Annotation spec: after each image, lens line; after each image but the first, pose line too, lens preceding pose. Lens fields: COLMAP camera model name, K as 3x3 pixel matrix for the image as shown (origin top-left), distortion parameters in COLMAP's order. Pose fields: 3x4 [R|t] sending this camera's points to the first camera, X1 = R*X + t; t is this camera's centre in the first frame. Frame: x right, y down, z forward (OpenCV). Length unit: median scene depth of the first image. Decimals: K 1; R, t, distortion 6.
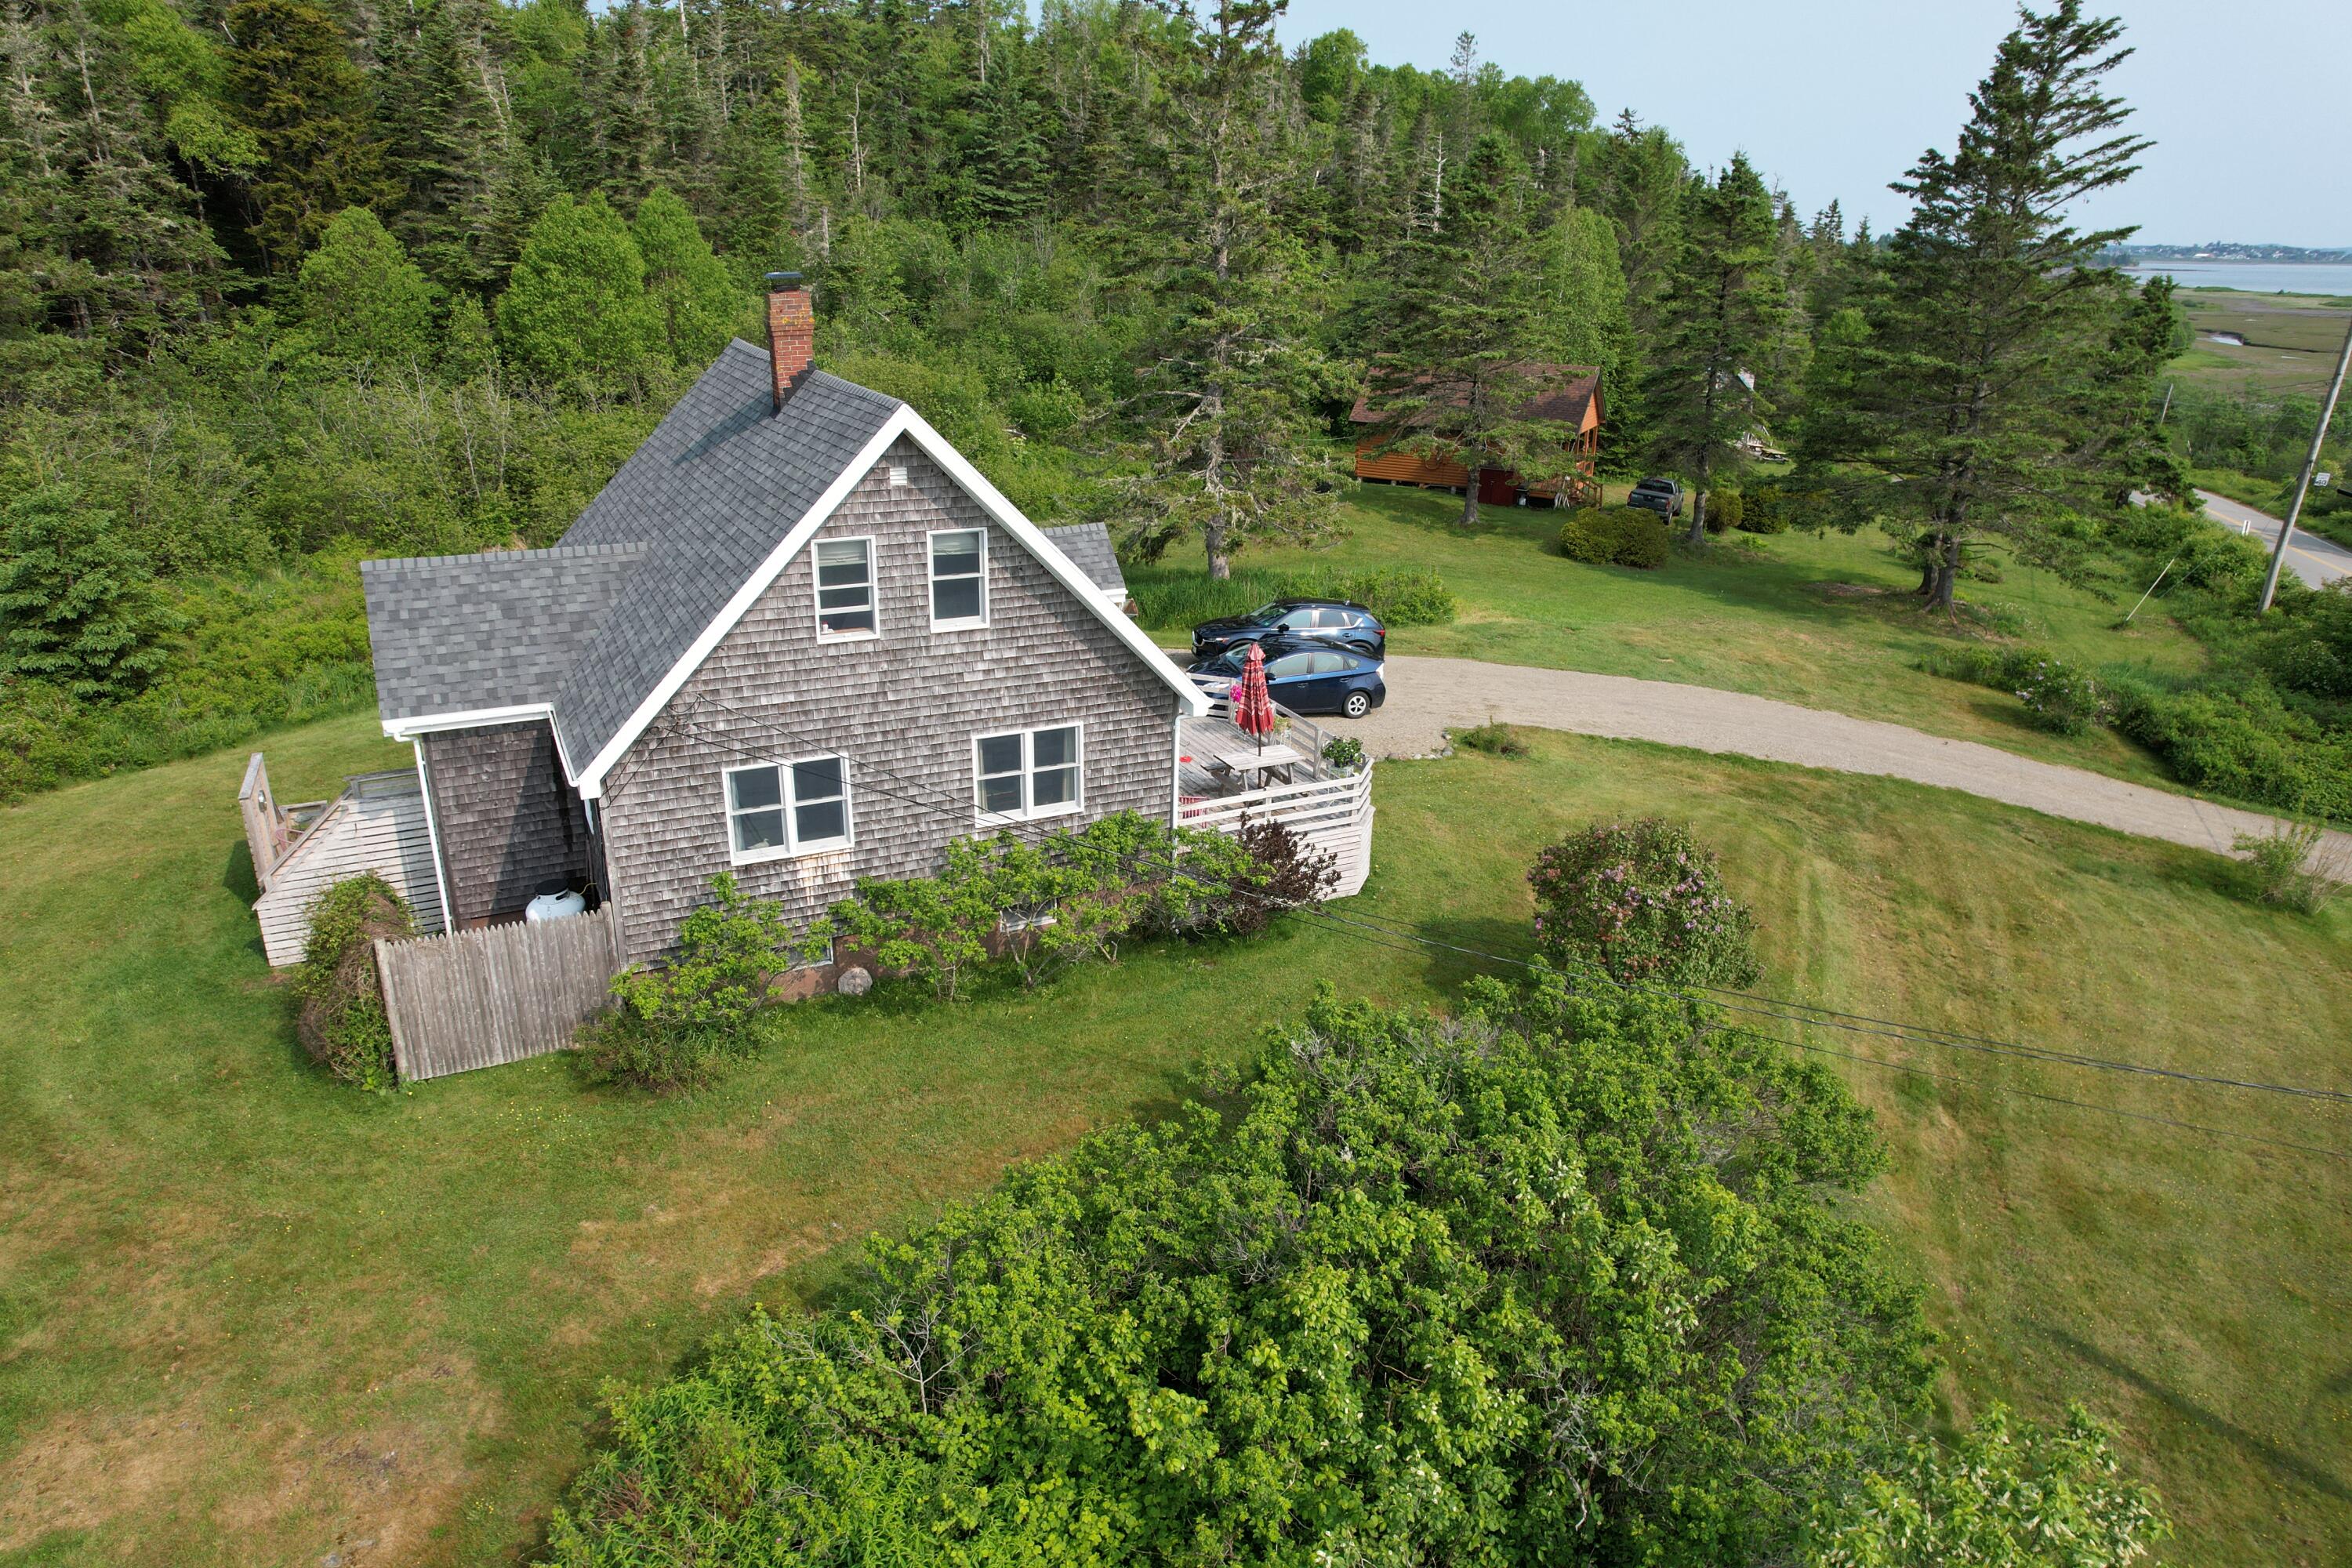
lens RADIAL K [[1478.1, 0, 1182.2], [0, 1478.1, 794.1], [0, 0, 1]] dist [-0.075328, 0.062958]
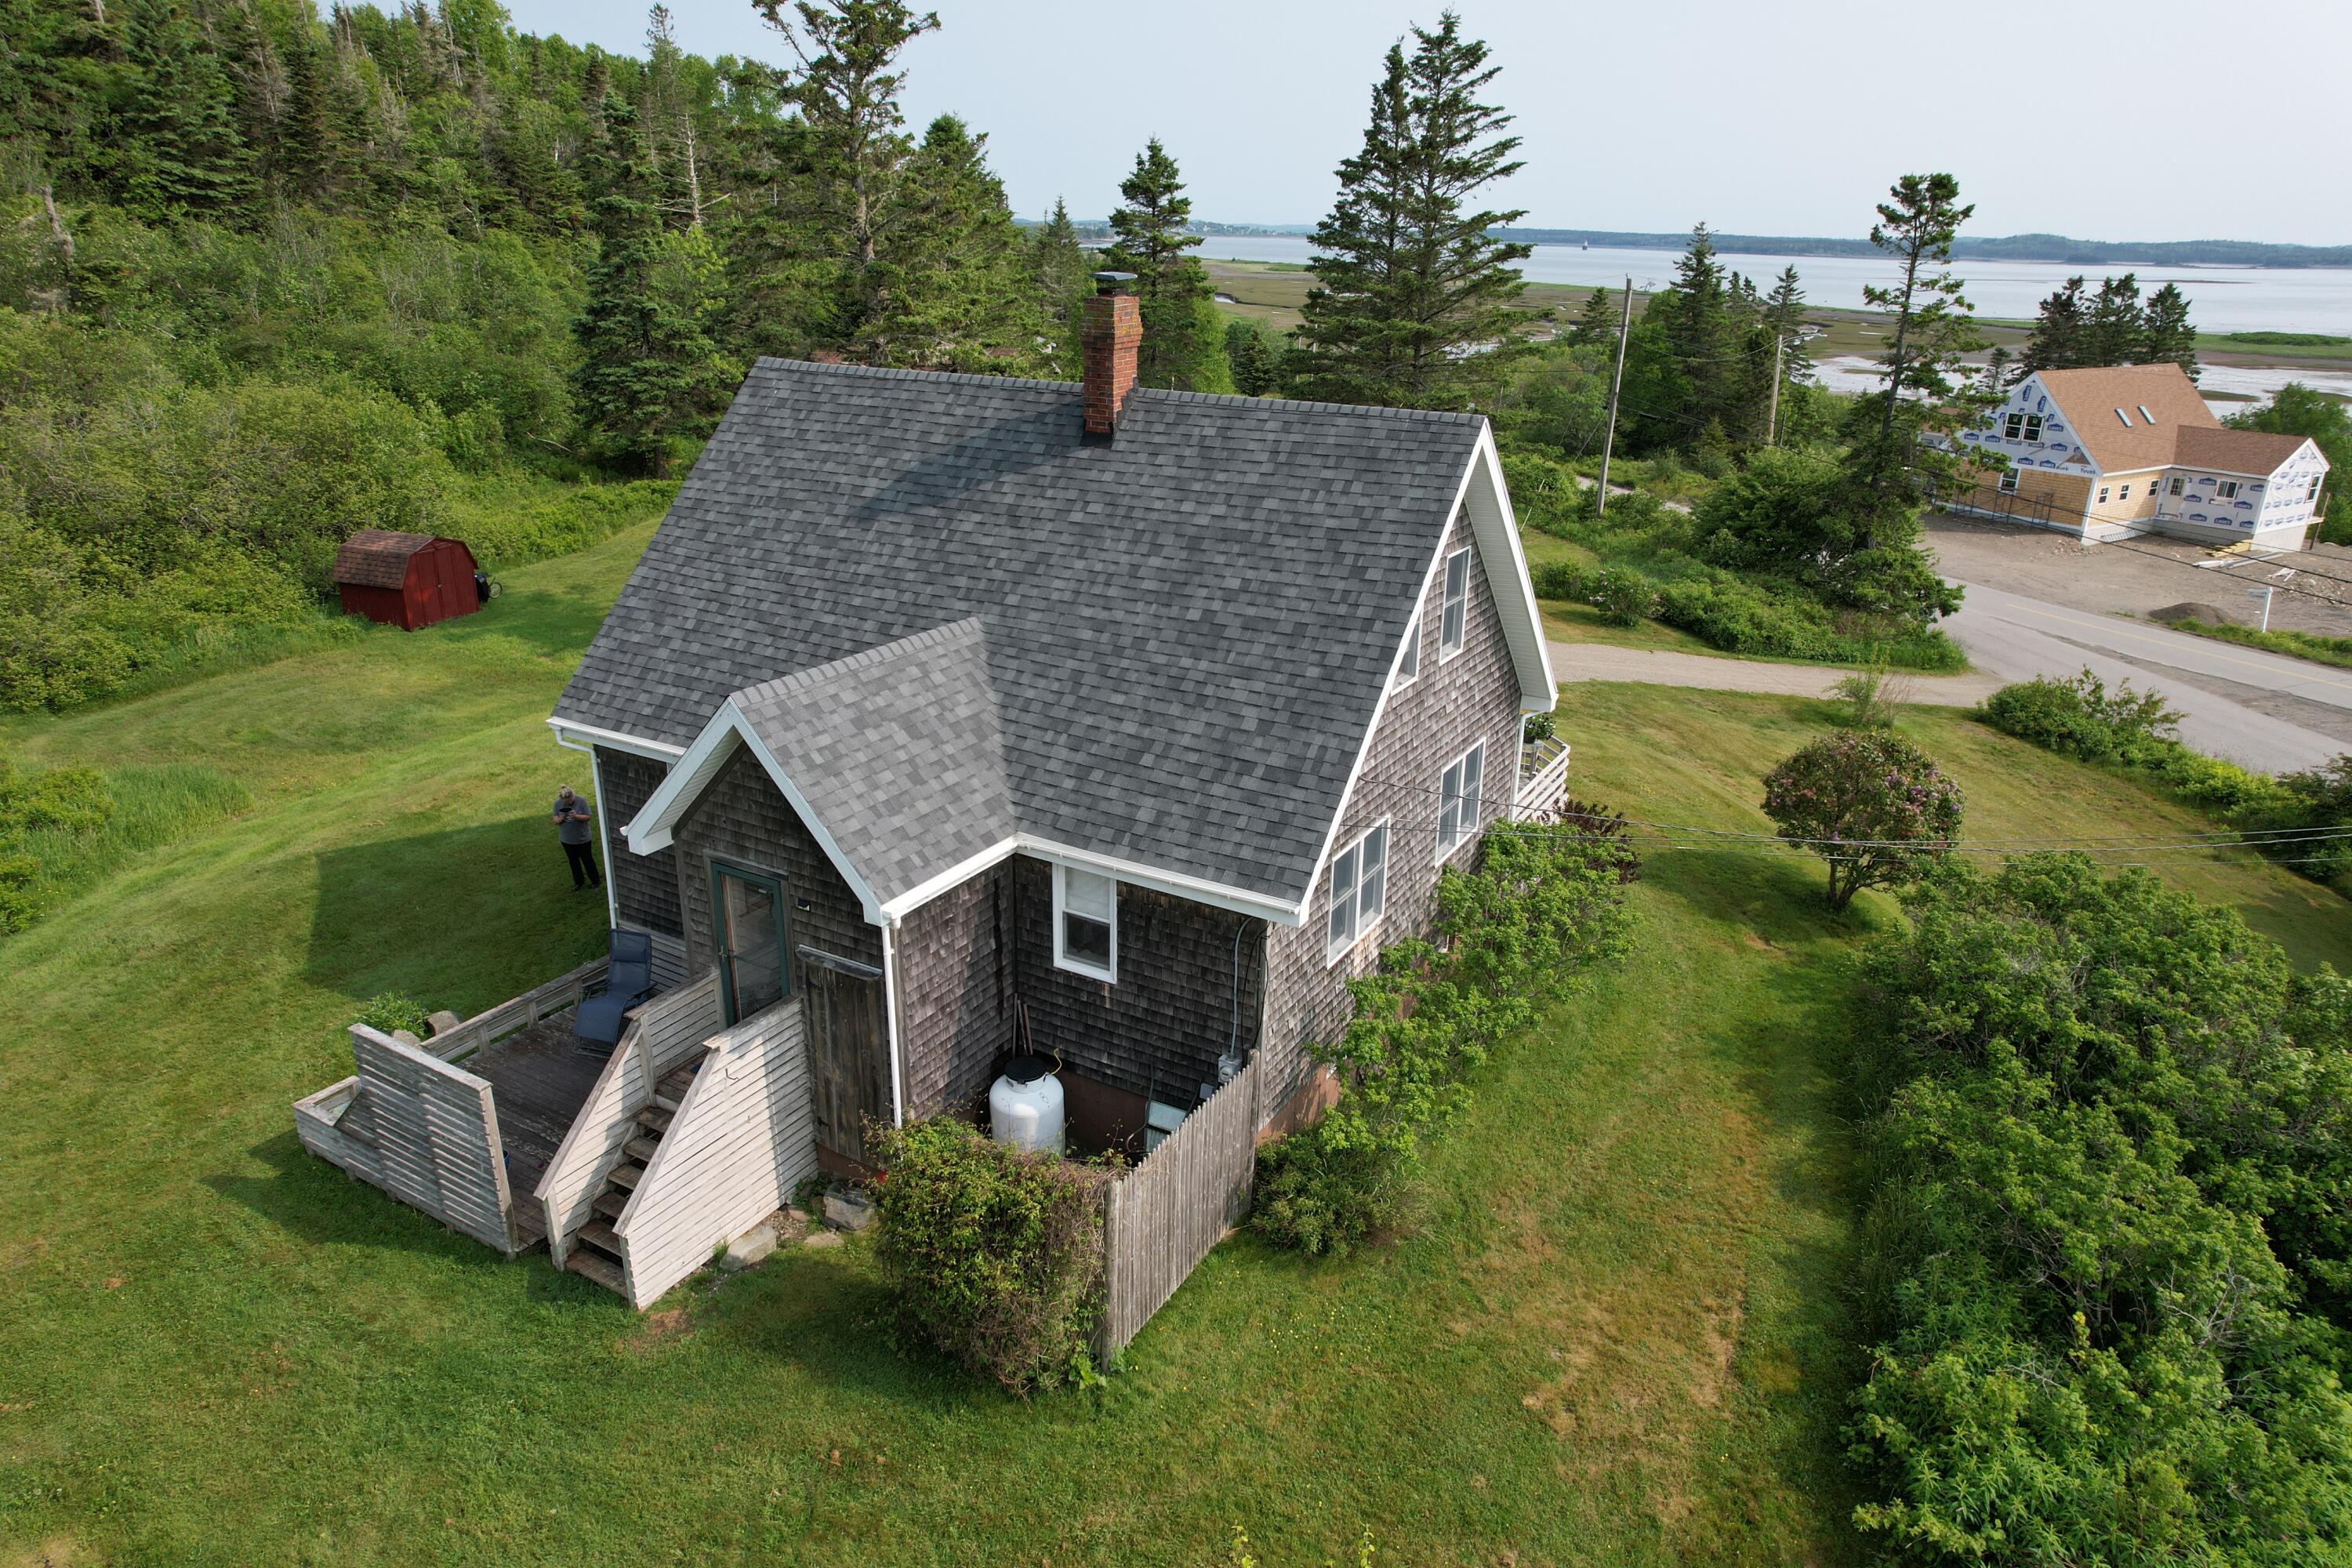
lens RADIAL K [[1478.1, 0, 1182.2], [0, 1478.1, 794.1], [0, 0, 1]] dist [-0.075328, 0.062958]
pose [[0.832465, -0.201481, 0.516147, -0.311852], [0.195827, 0.978409, 0.066090, -0.048614], [-0.518319, 0.046057, 0.853946, 0.118668]]
